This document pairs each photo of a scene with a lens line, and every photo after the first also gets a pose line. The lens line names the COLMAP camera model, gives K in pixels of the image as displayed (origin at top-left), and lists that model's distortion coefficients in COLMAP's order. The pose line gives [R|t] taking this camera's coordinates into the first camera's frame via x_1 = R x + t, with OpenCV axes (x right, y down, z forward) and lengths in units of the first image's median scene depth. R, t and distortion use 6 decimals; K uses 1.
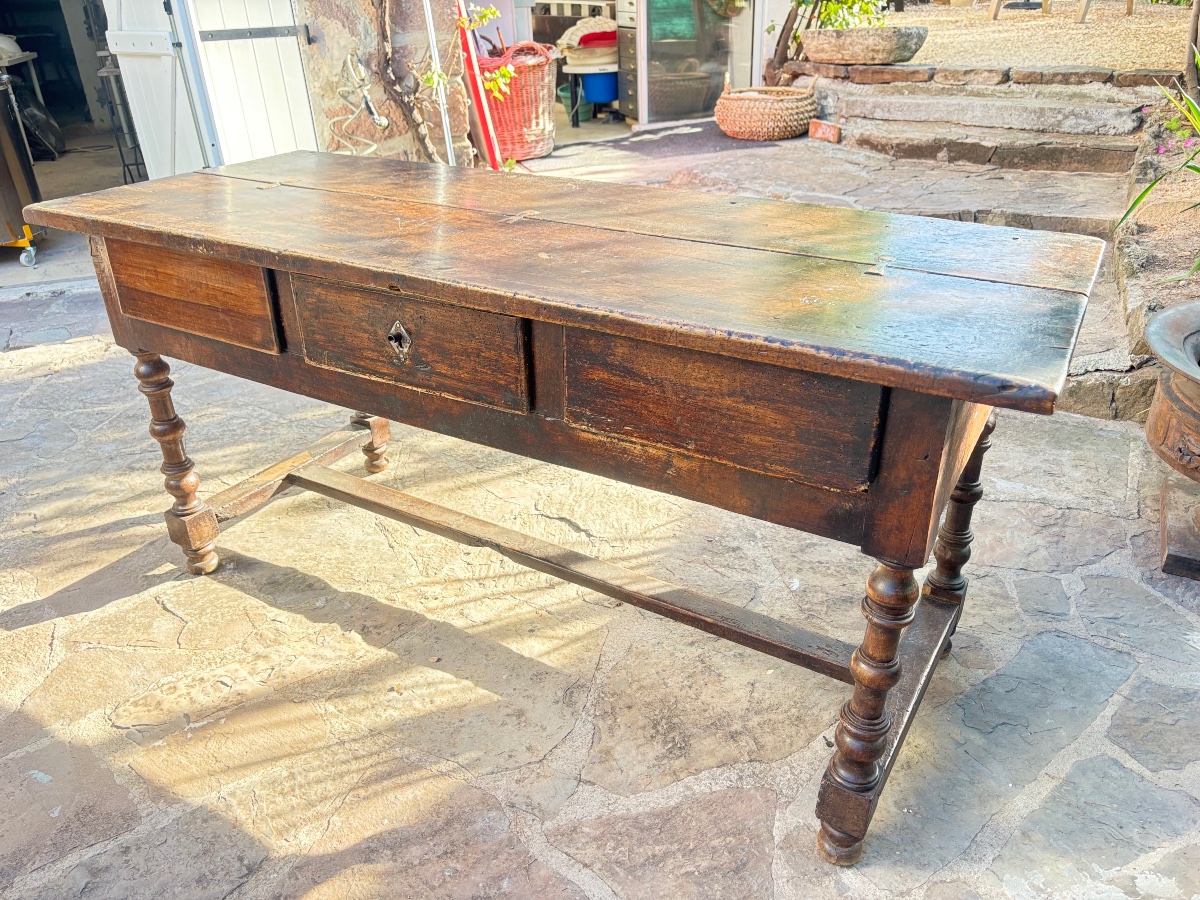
lens RADIAL K [[900.1, 0, 598.3], [0, 900.1, 487.4], [0, 0, 1]] dist [0.010197, 0.006181]
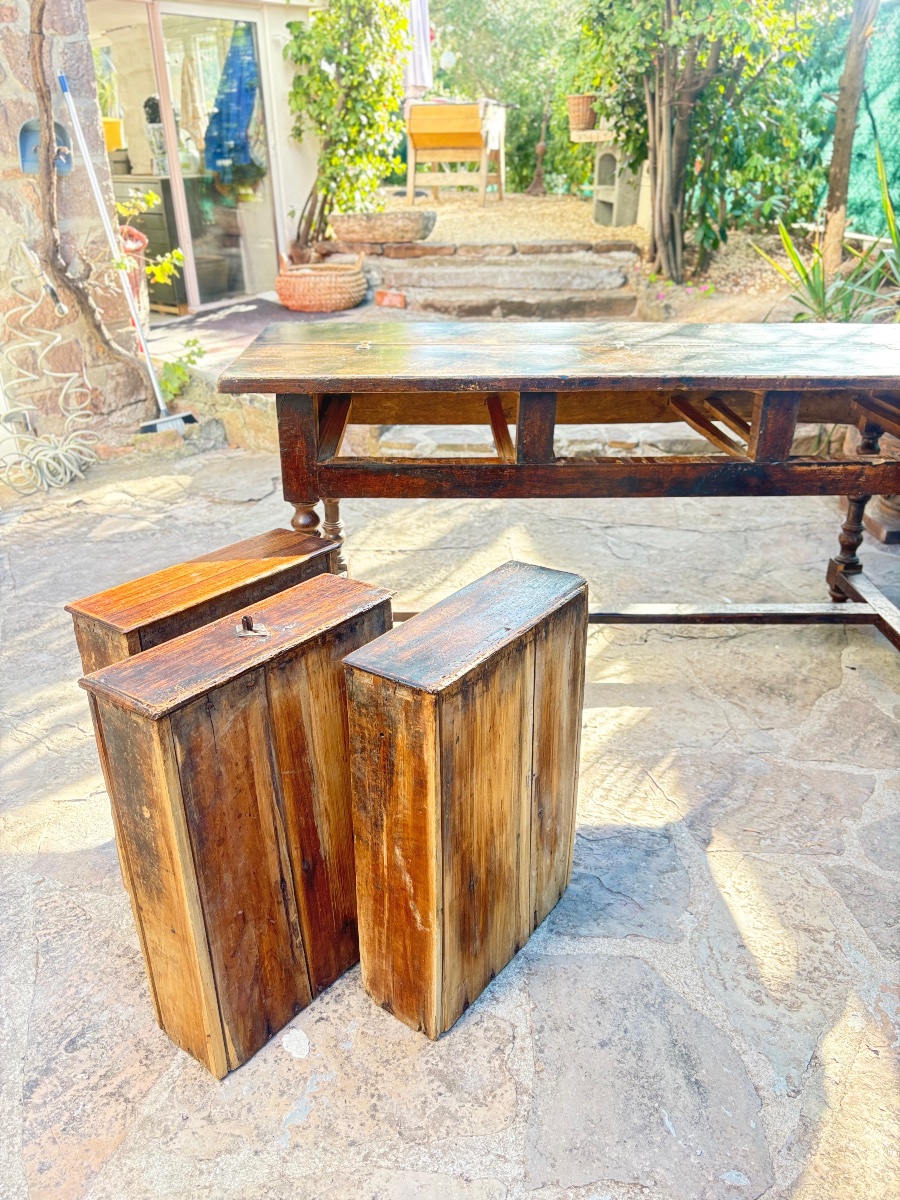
lens RADIAL K [[900.1, 0, 488.0], [0, 900.1, 600.0], [0, 0, 1]] dist [0.010197, 0.006181]
pose [[0.846160, -0.219762, 0.485507, -0.289073], [0.251522, 0.967852, -0.000268, 0.004893], [-0.469840, 0.122343, 0.874233, -0.008818]]
